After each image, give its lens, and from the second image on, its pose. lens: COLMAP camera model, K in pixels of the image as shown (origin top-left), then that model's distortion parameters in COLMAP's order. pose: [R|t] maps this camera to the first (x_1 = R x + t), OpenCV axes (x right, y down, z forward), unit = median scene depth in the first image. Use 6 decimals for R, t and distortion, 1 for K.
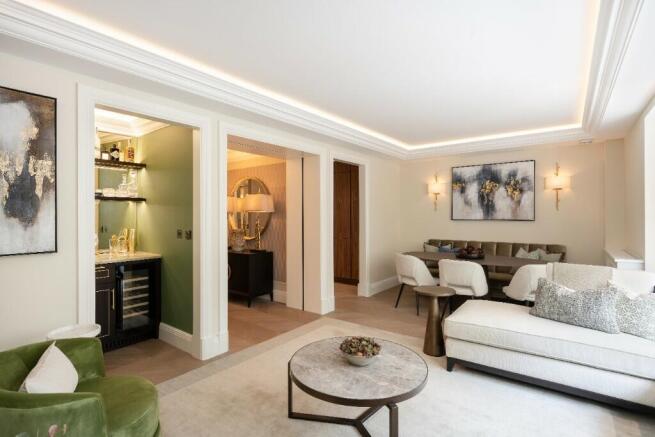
lens RADIAL K [[323.7, 0, 327.5], [0, 323.7, 218.5], [0, 0, 1]] dist [0.000034, -0.000039]
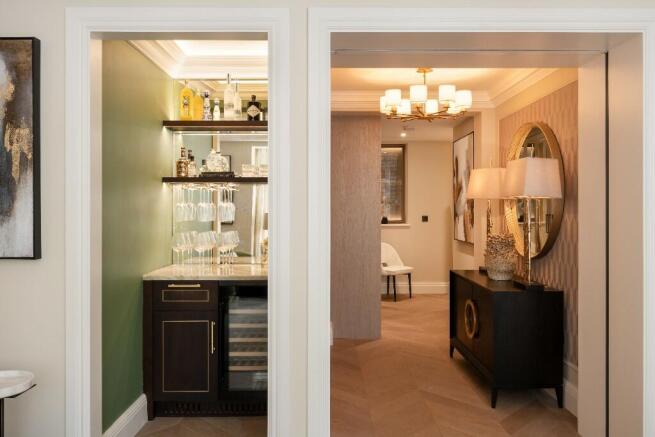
lens RADIAL K [[533.8, 0, 327.5], [0, 533.8, 218.5], [0, 0, 1]] dist [0.001833, 0.002059]
pose [[0.615324, 0.018161, -0.788065, 0.451447], [-0.008697, 0.999830, 0.016250, -0.006857], [0.788227, -0.003145, 0.615377, 0.779781]]
